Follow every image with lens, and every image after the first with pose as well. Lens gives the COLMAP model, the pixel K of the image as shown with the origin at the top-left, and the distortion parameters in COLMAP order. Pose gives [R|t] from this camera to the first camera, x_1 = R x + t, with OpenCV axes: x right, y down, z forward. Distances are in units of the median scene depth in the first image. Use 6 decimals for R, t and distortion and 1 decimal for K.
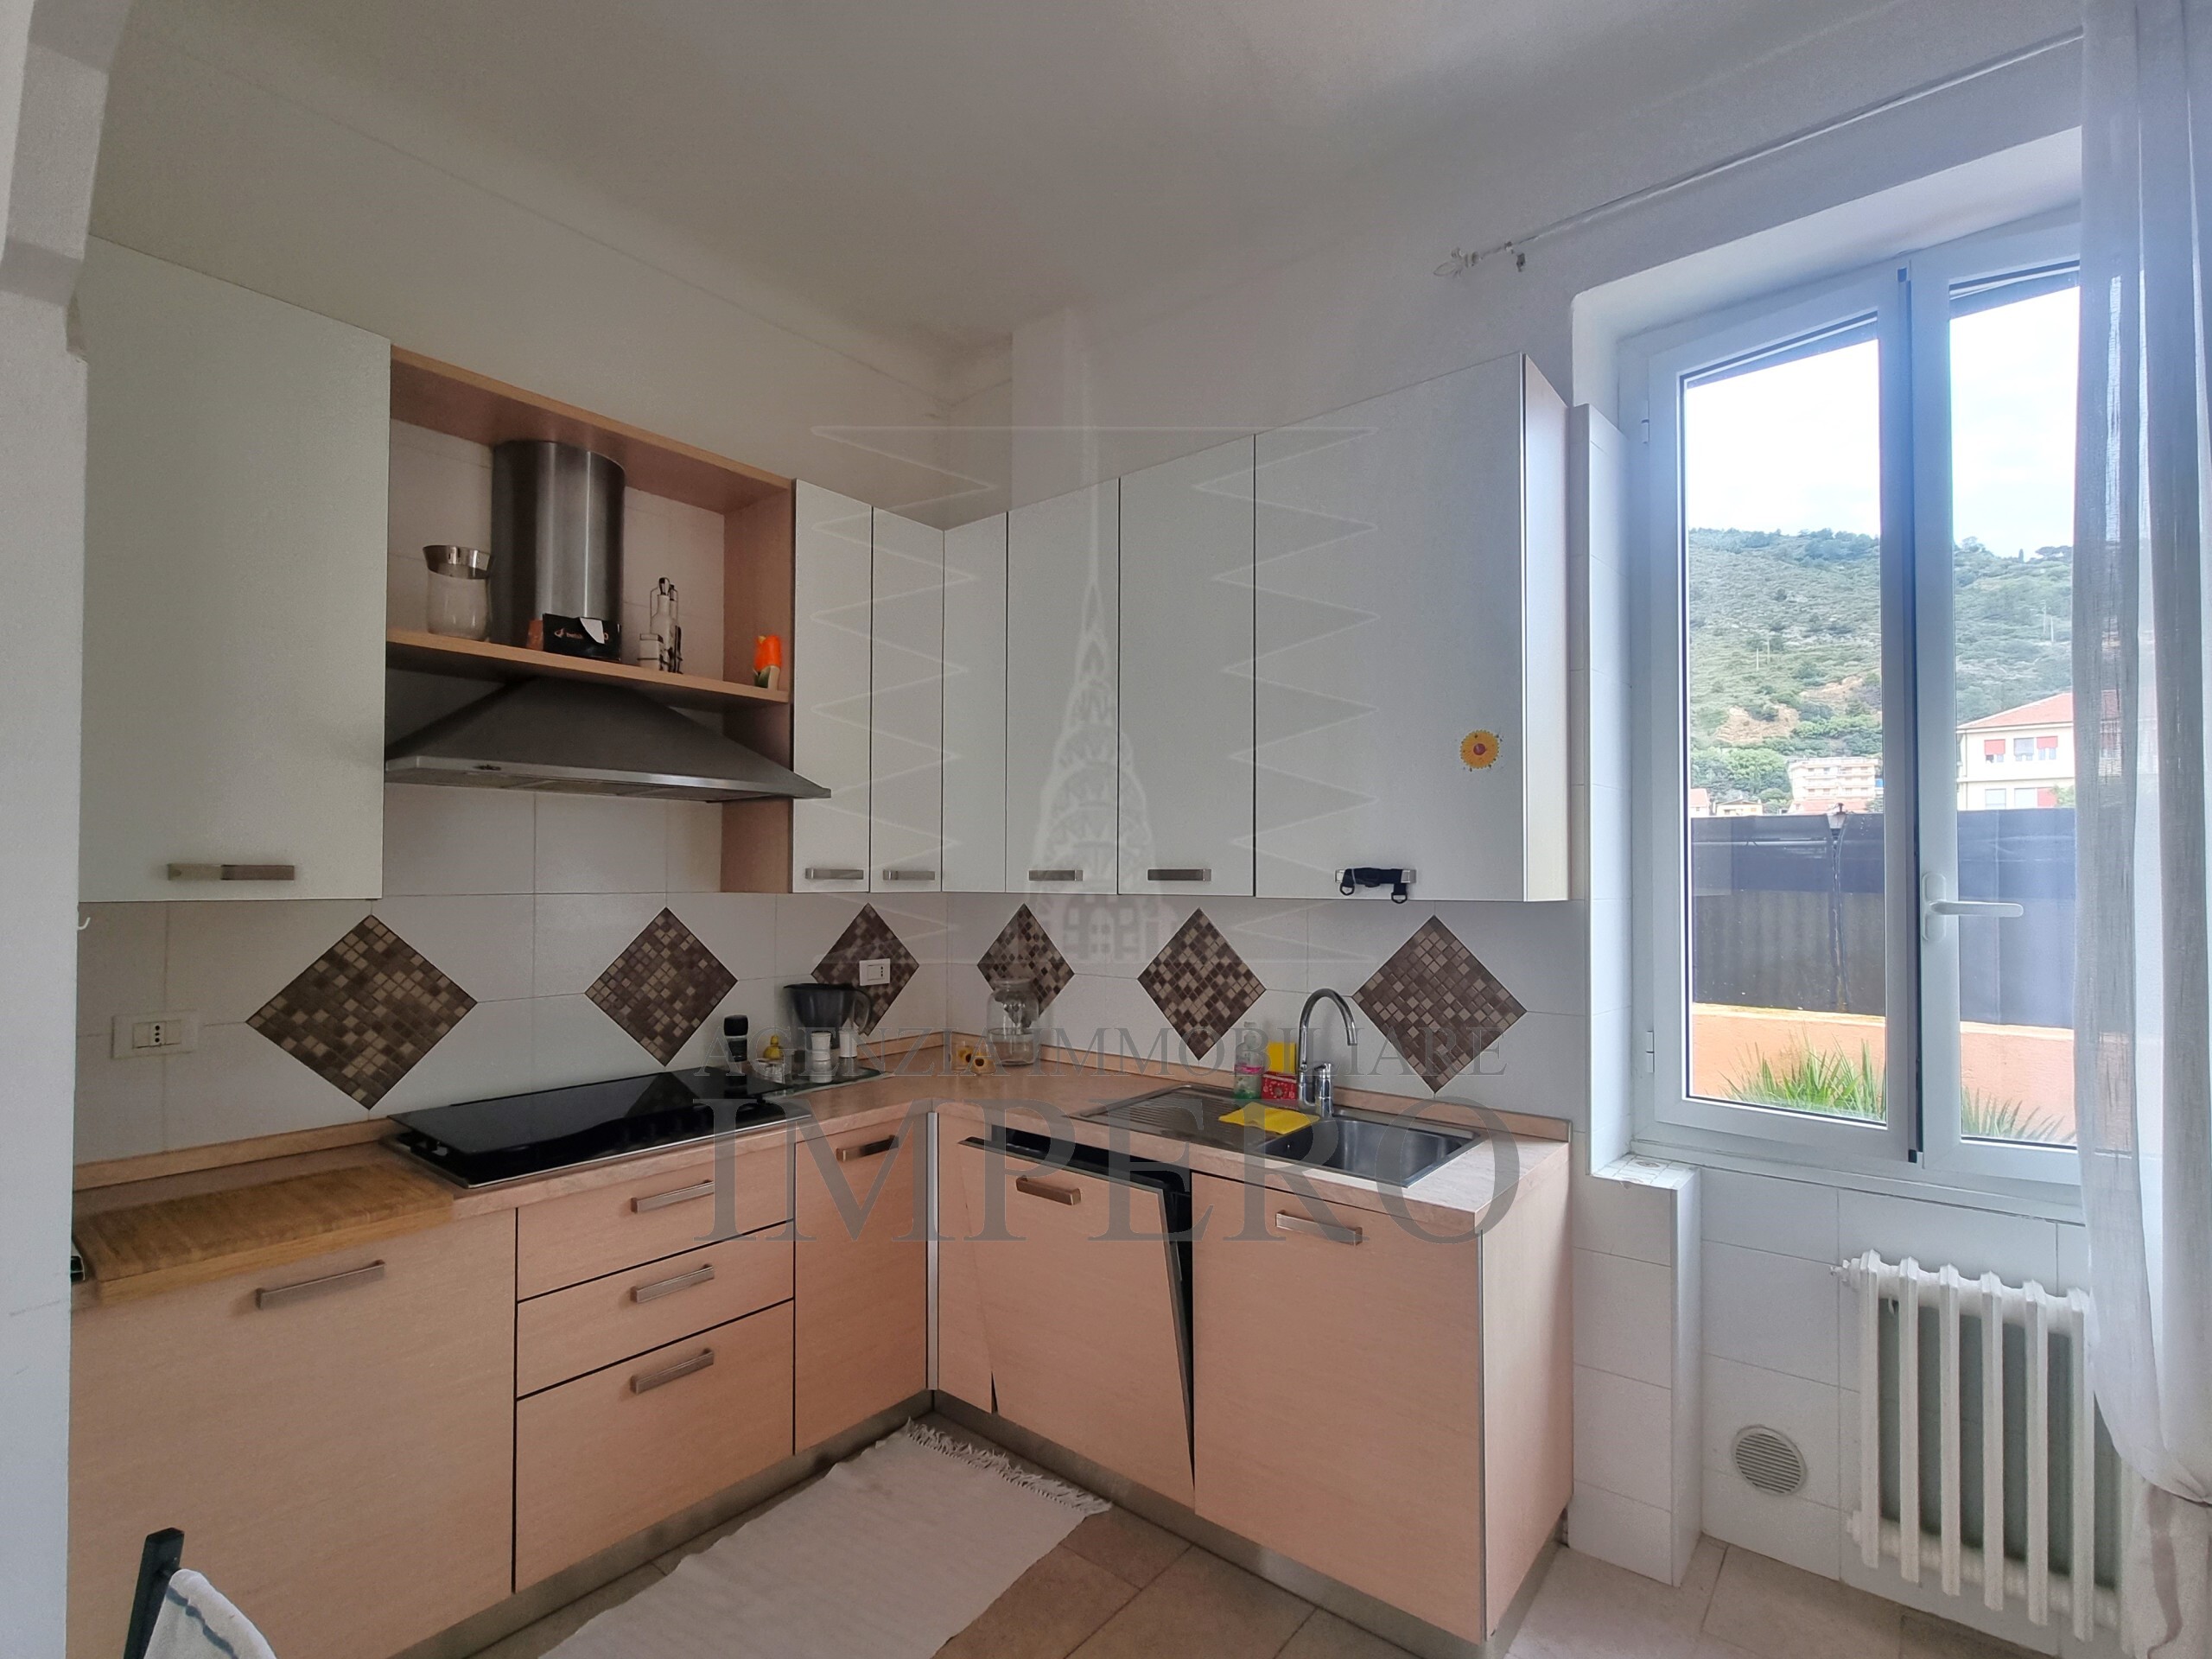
lens RADIAL K [[1025.0, 0, 1098.5], [0, 1025.0, 861.1], [0, 0, 1]] dist [-0.005339, 0.001788]
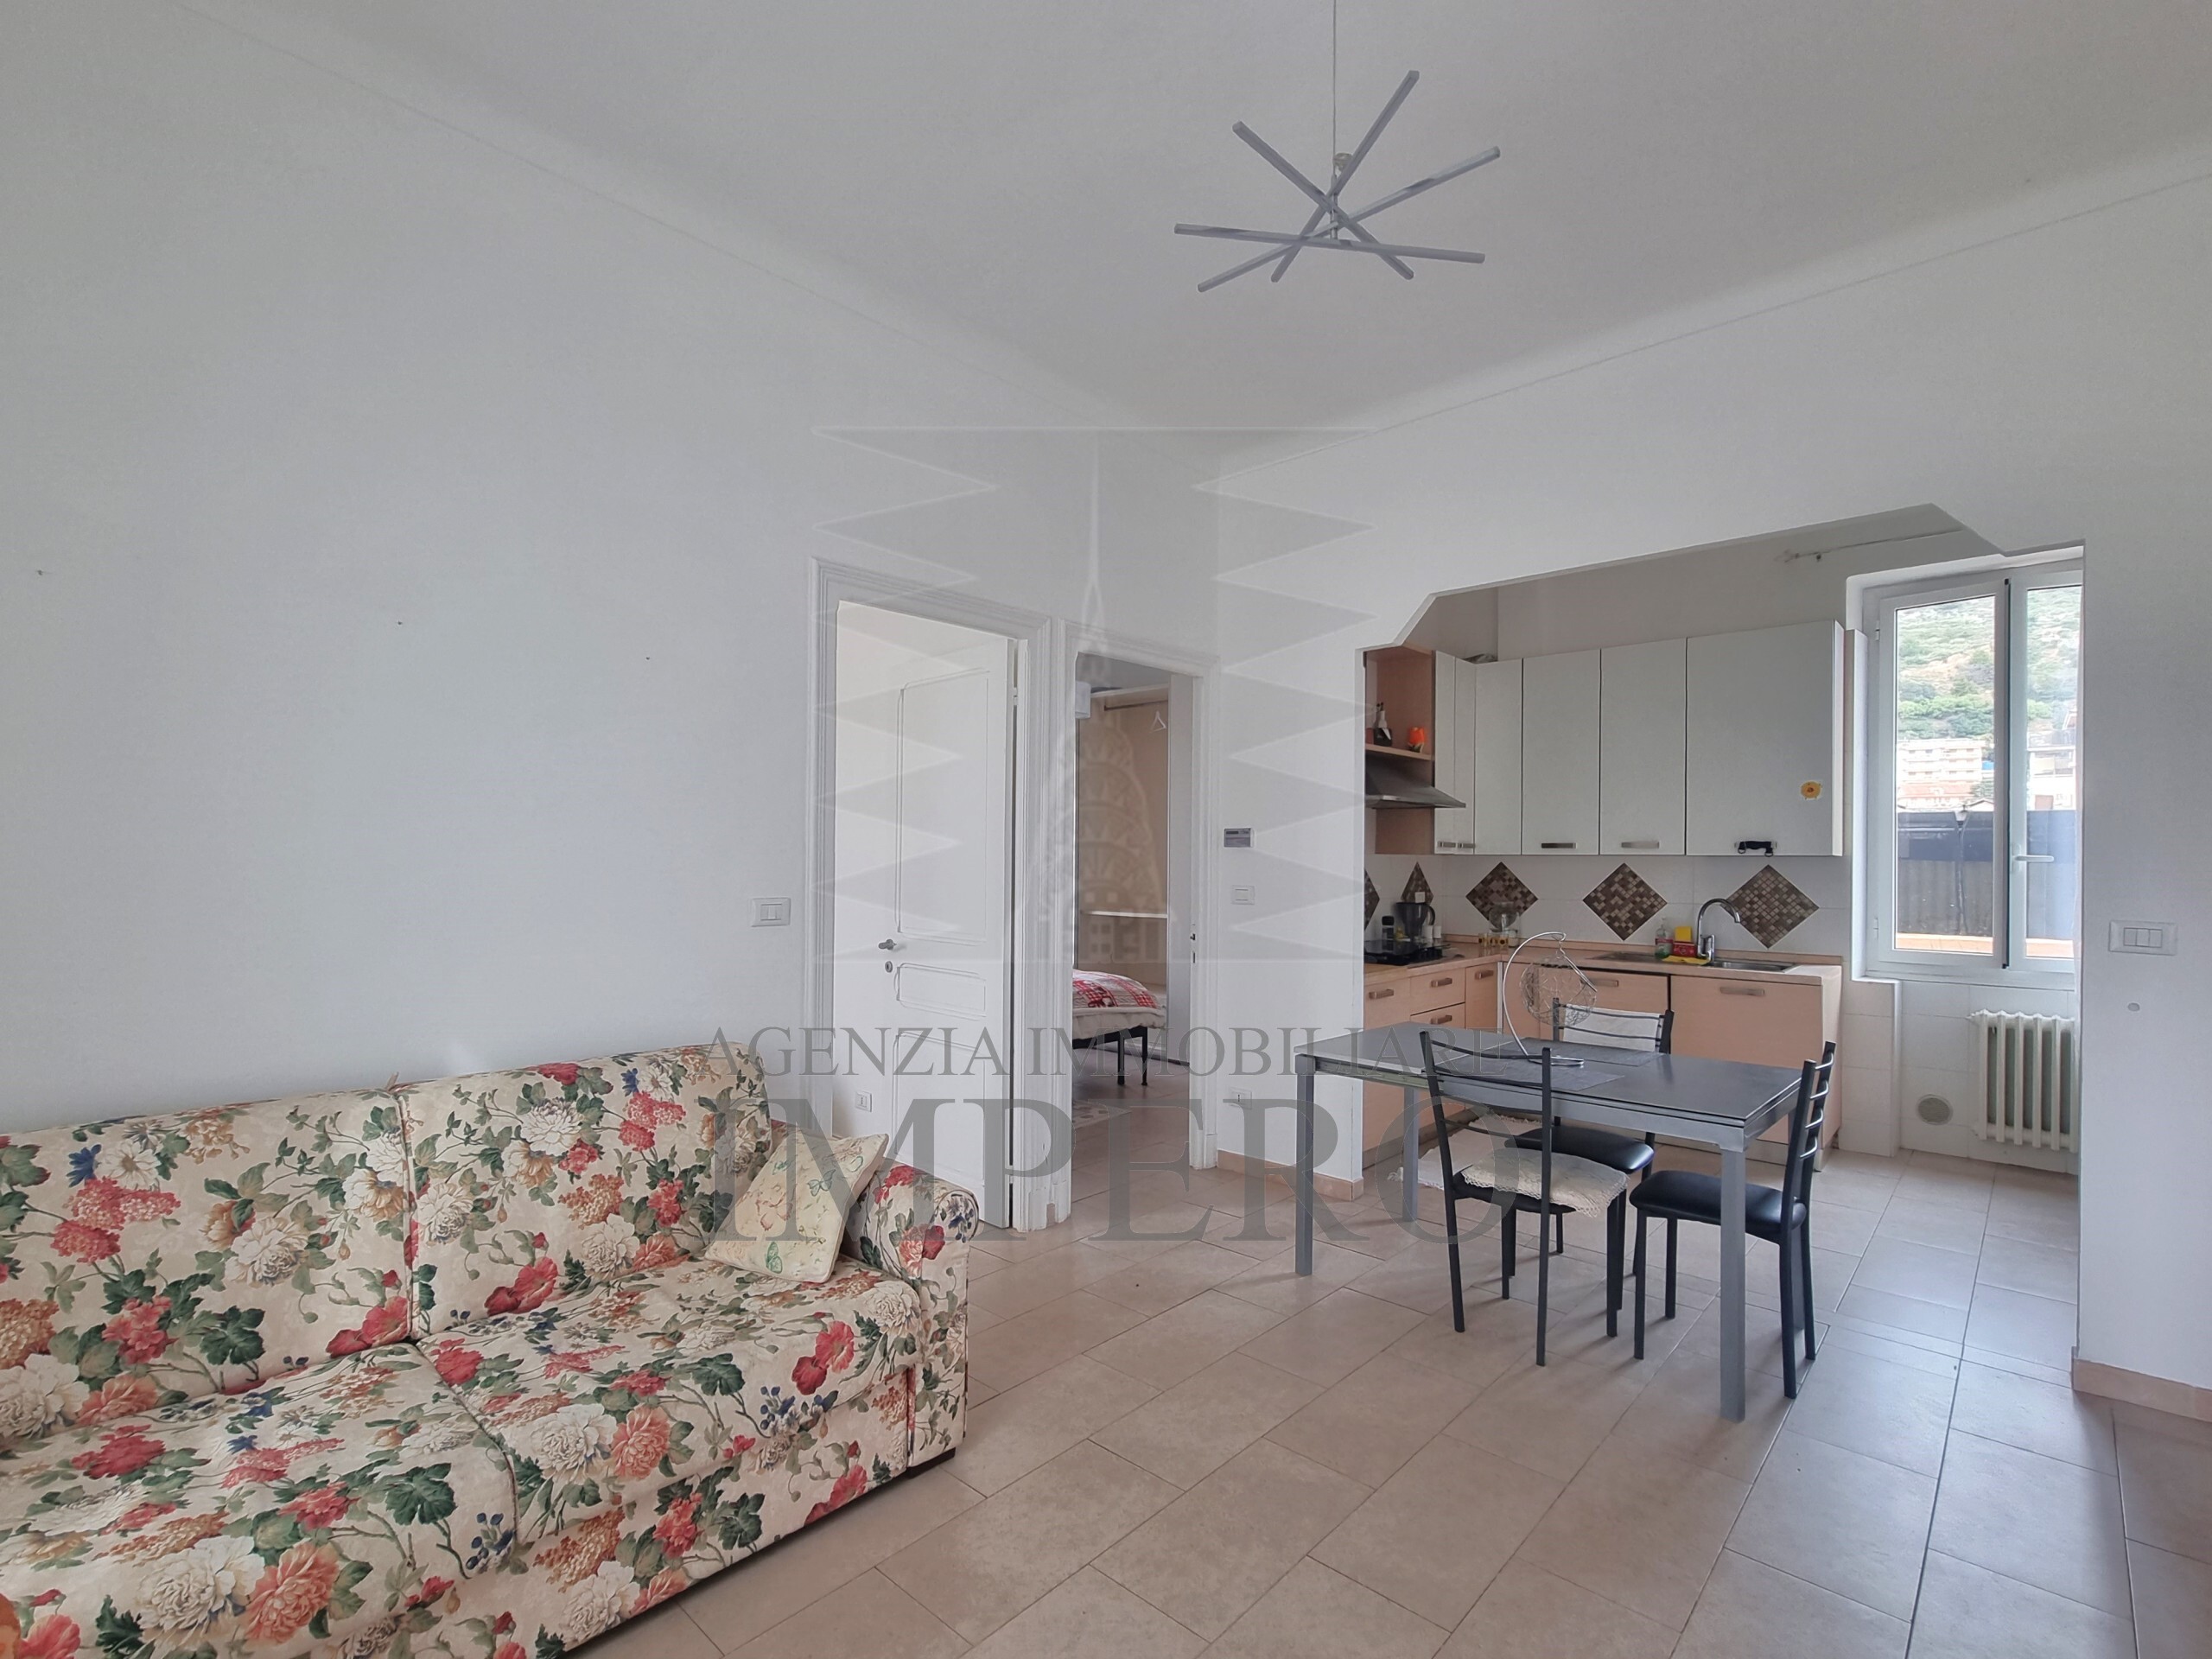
lens RADIAL K [[1025.0, 0, 1098.5], [0, 1025.0, 861.1], [0, 0, 1]] dist [-0.005339, 0.001788]
pose [[0.998062, 0.004025, -0.062093, -0.831439], [-0.003006, 0.999859, 0.016507, 0.013964], [0.062151, -0.016288, 0.997934, -1.075044]]
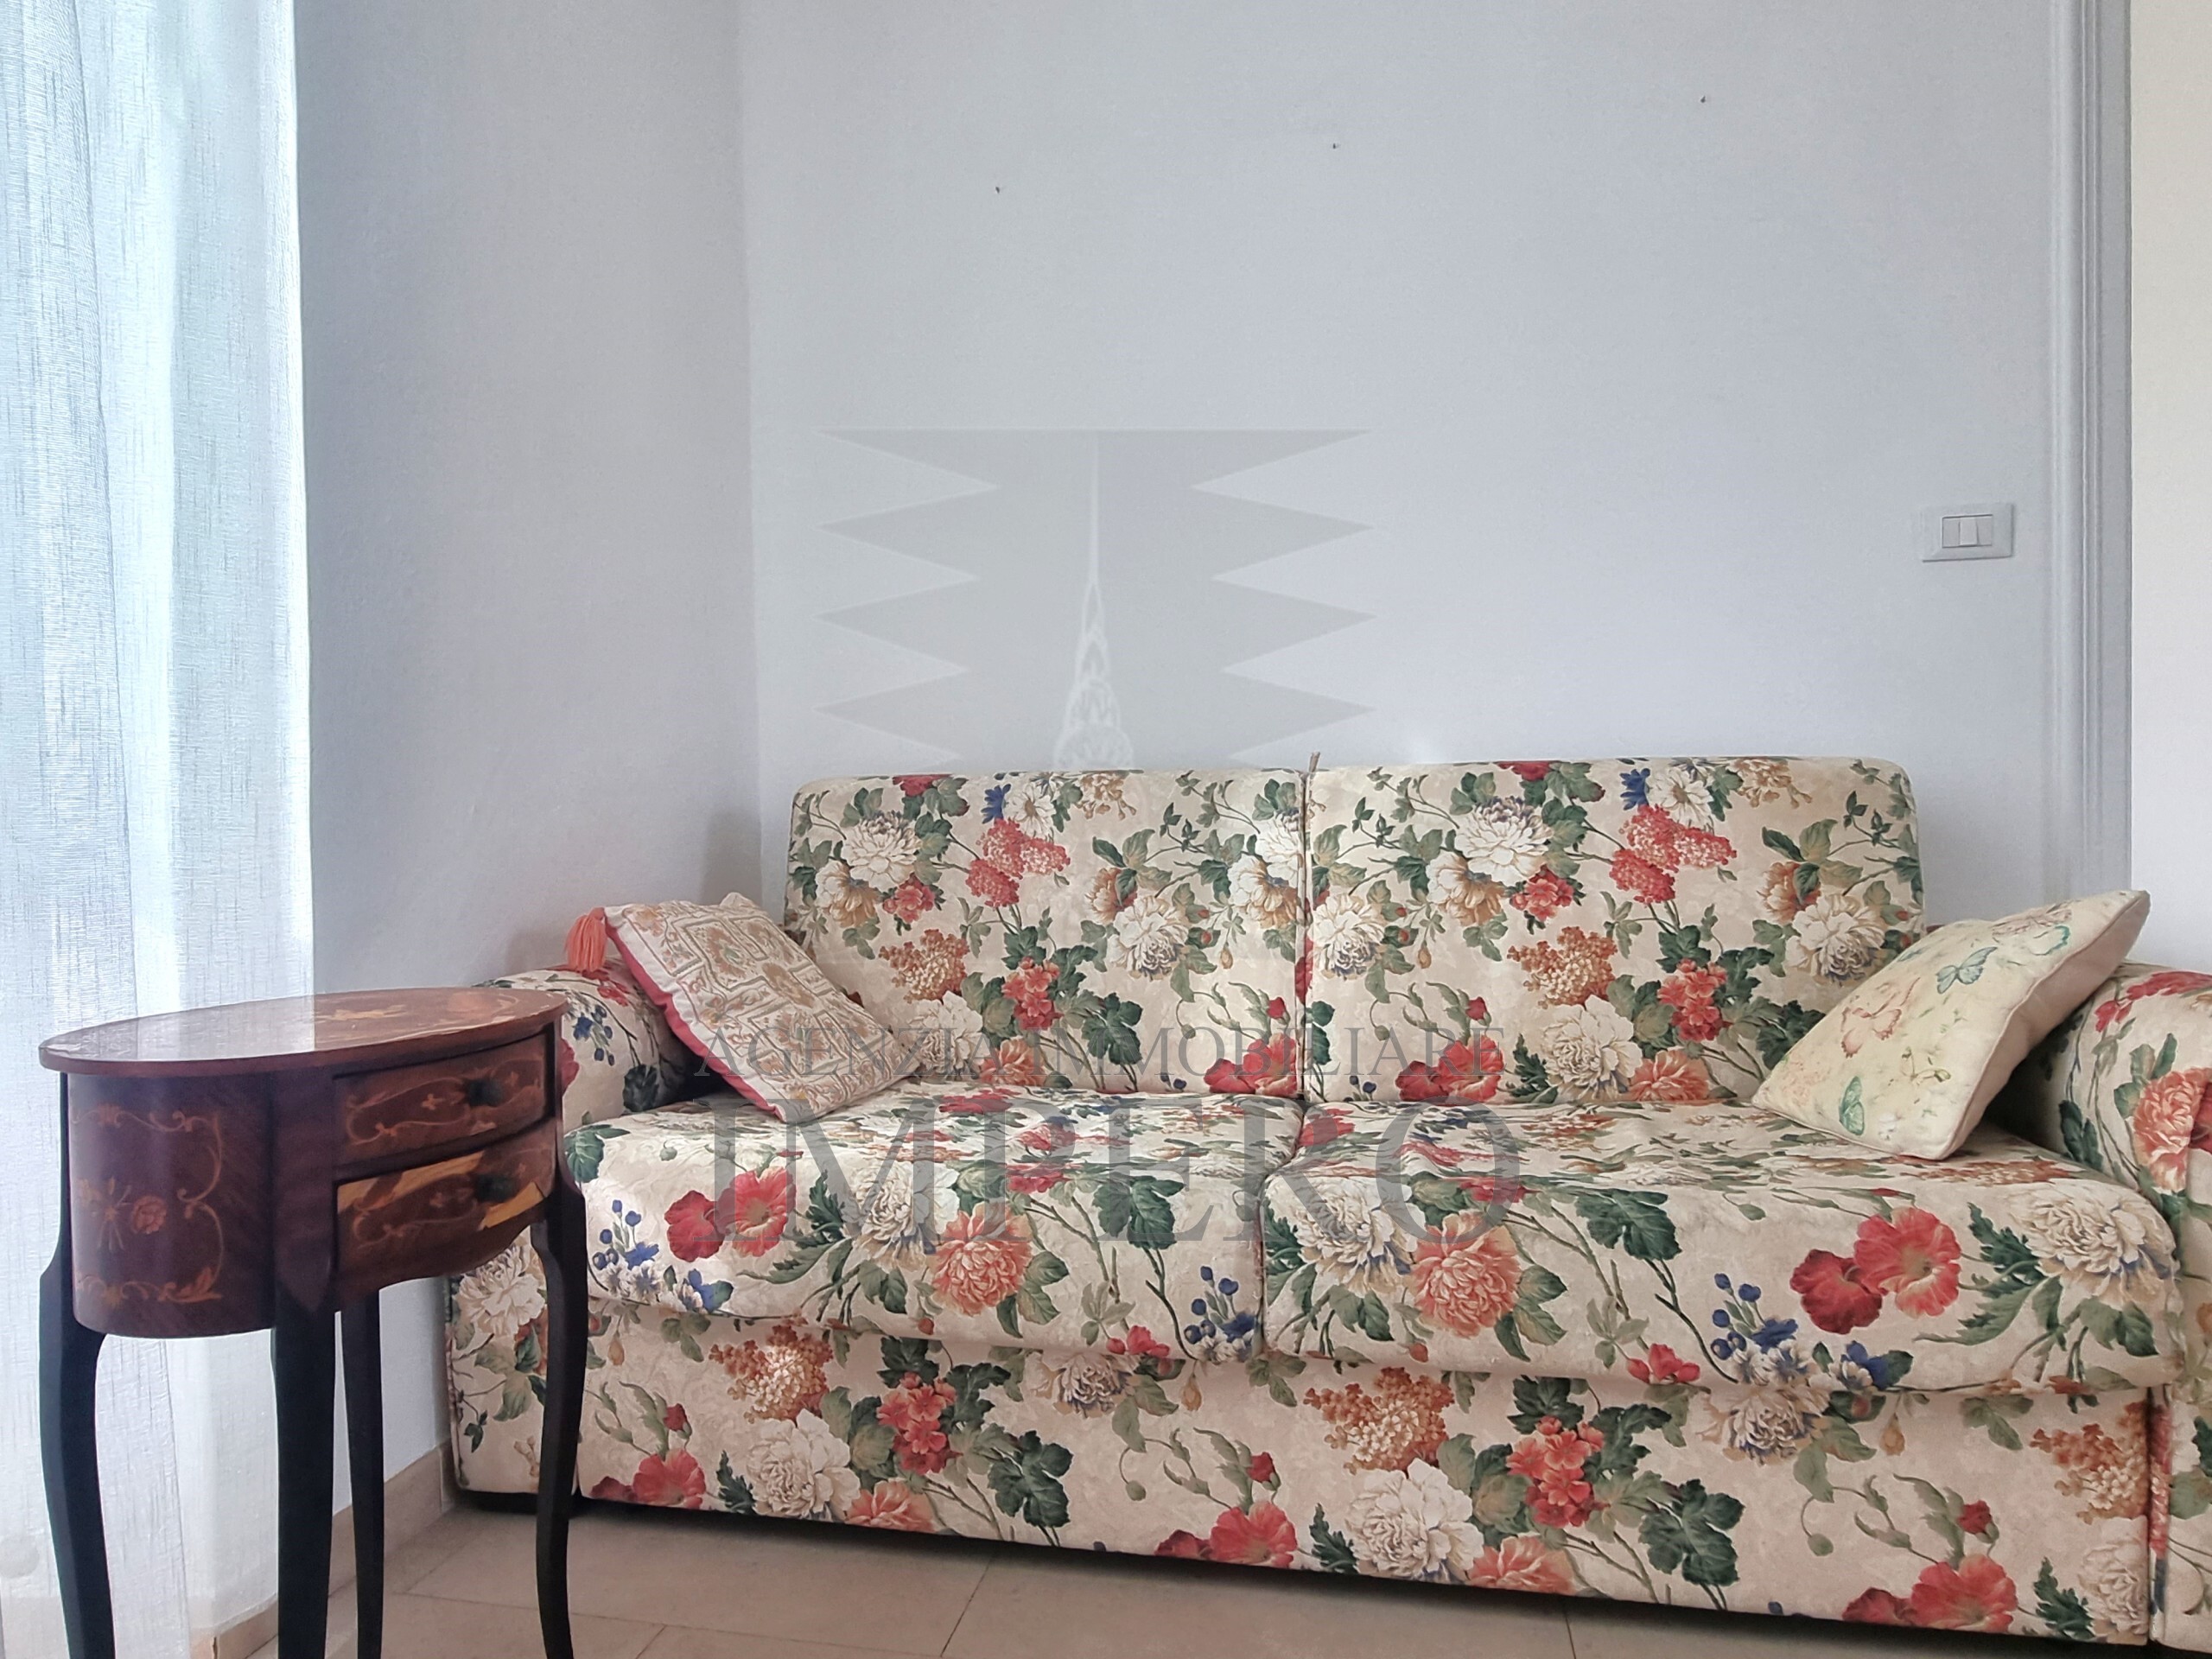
lens RADIAL K [[1415.3, 0, 1064.7], [0, 1415.3, 847.9], [0, 0, 1]] dist [-0.009907, -0.000552]
pose [[0.443844, 0.004875, -0.896091, -0.774384], [0.033528, 0.999195, 0.022043, 0.232584], [0.895477, -0.039828, 0.443323, -0.788465]]
